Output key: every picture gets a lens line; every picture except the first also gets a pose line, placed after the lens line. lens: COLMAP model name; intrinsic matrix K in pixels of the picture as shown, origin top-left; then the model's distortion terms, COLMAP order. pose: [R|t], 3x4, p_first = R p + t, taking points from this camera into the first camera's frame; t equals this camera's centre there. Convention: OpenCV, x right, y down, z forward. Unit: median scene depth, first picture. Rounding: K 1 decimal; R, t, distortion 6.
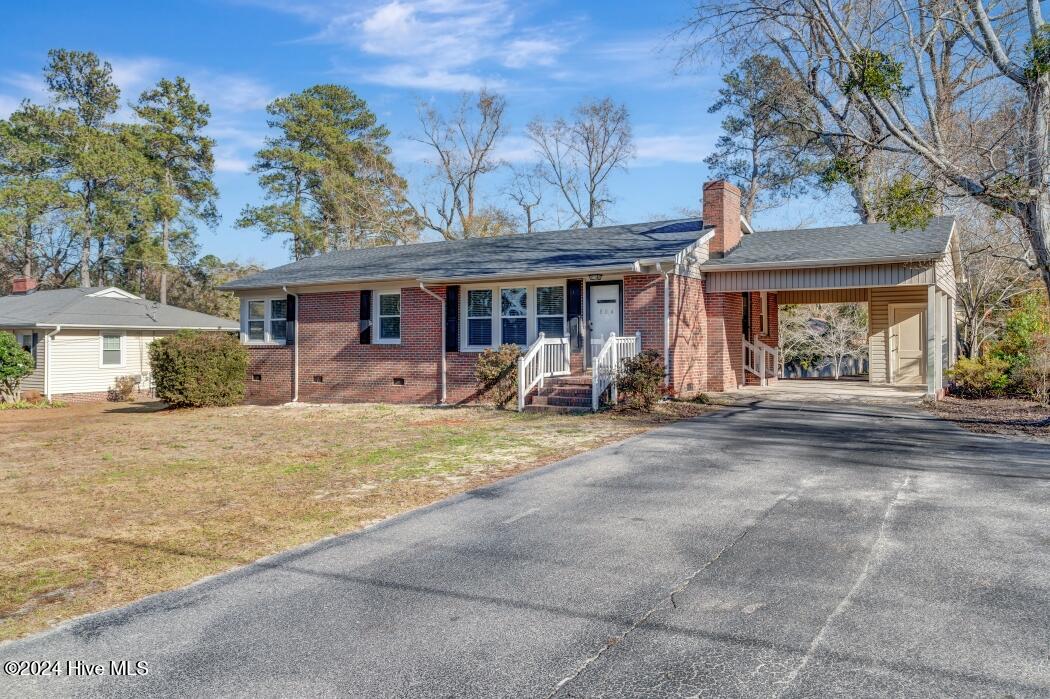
lens RADIAL K [[786.6, 0, 532.5], [0, 786.6, 328.1], [0, 0, 1]] dist [0.000948, 0.000248]
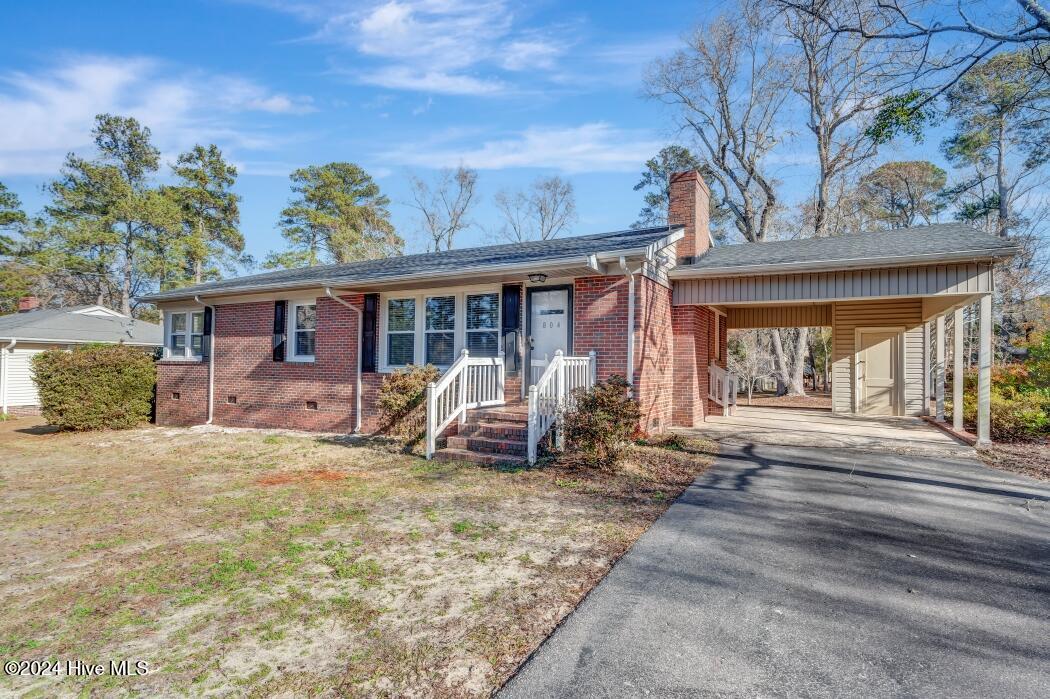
lens RADIAL K [[537.7, 0, 525.0], [0, 537.7, 349.5], [0, 0, 1]] dist [-0.001397, -0.000077]
pose [[0.999017, 0.017832, 0.040591, 0.041414], [-0.017459, 0.999802, -0.009531, 0.008325], [-0.040753, 0.008813, 0.999130, 0.416682]]
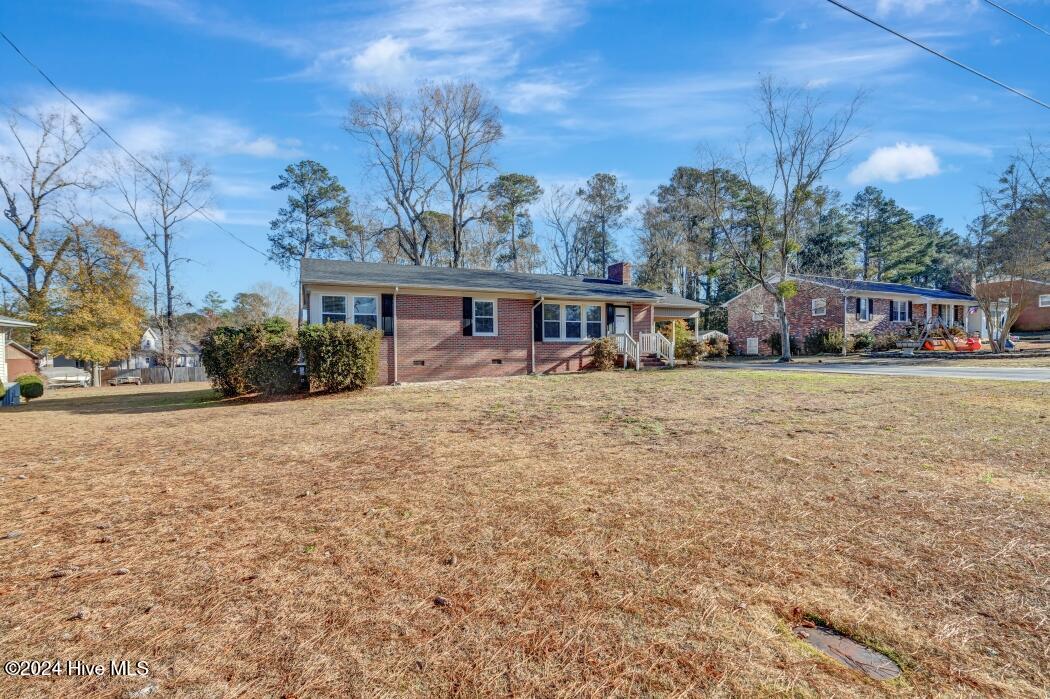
lens RADIAL K [[484.6, 0, 525.0], [0, 484.6, 349.5], [0, 0, 1]] dist [0.000188, 0.000022]
pose [[0.539905, 0.004413, 0.841714, -0.928004], [-0.006850, 0.999976, -0.000849, 0.045669], [-0.841698, -0.005308, 0.539922, 0.500110]]
